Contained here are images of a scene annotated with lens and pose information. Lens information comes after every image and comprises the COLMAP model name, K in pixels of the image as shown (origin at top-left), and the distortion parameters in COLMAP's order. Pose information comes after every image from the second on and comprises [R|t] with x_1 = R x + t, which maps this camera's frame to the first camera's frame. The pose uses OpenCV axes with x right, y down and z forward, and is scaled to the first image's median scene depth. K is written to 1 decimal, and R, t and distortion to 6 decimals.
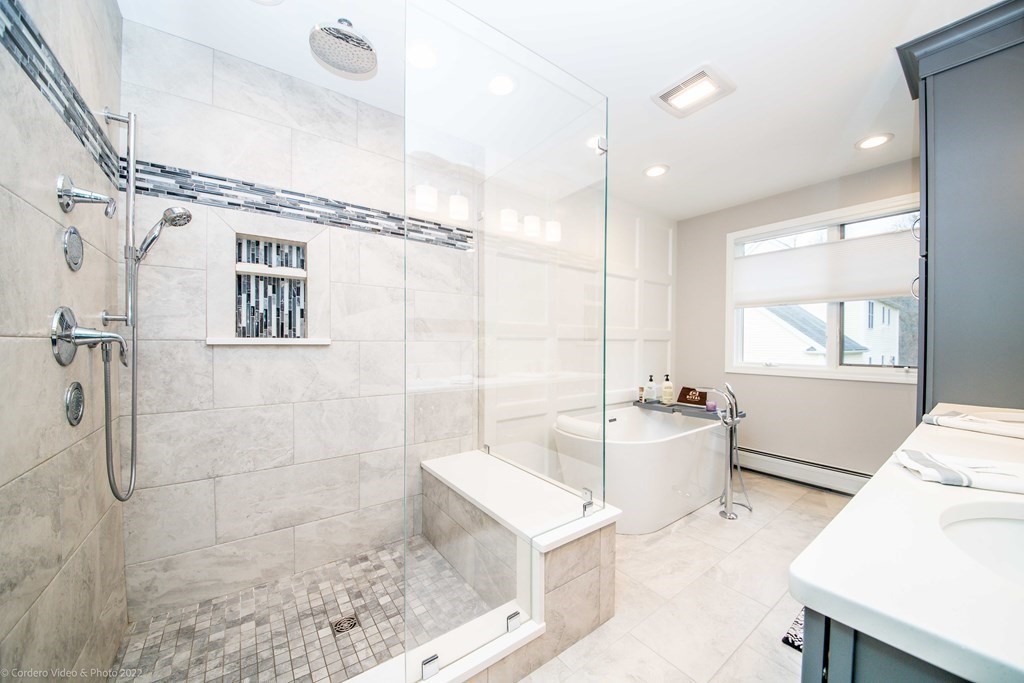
lens RADIAL K [[361.6, 0, 512.3], [0, 361.6, 346.9], [0, 0, 1]] dist [0.020727, -0.019841]
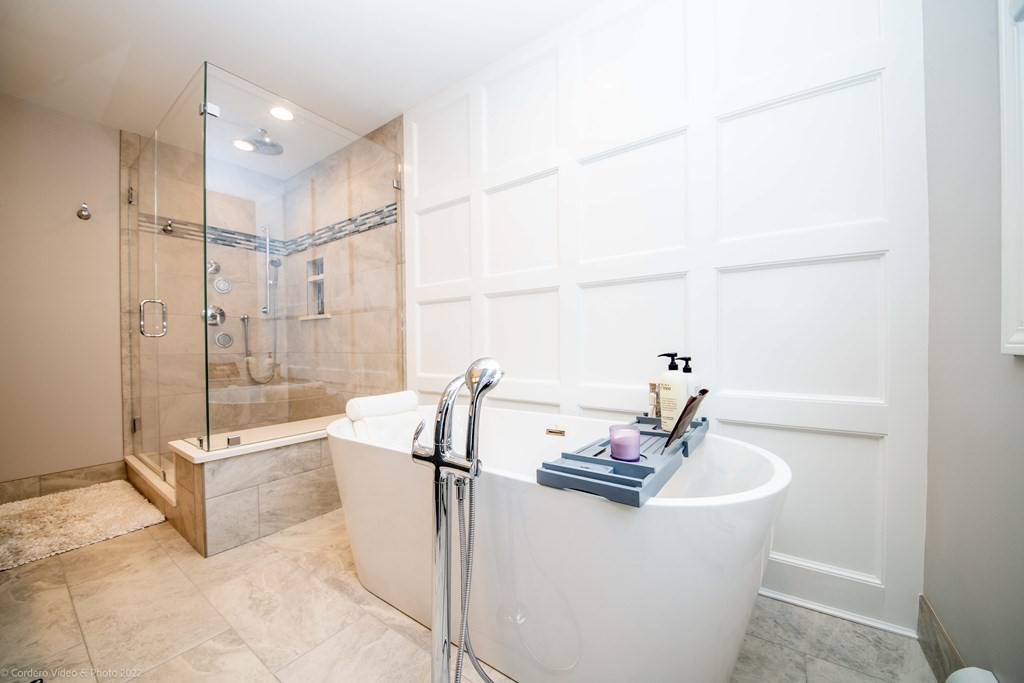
lens RADIAL K [[376.6, 0, 510.0], [0, 376.6, 348.2], [0, 0, 1]] dist [0.015809, -0.013994]
pose [[0.306148, -0.004787, -0.951972, 1.051610], [-0.000905, 0.999985, -0.005320, 0.106446], [0.951983, 0.002491, 0.306140, 1.014071]]
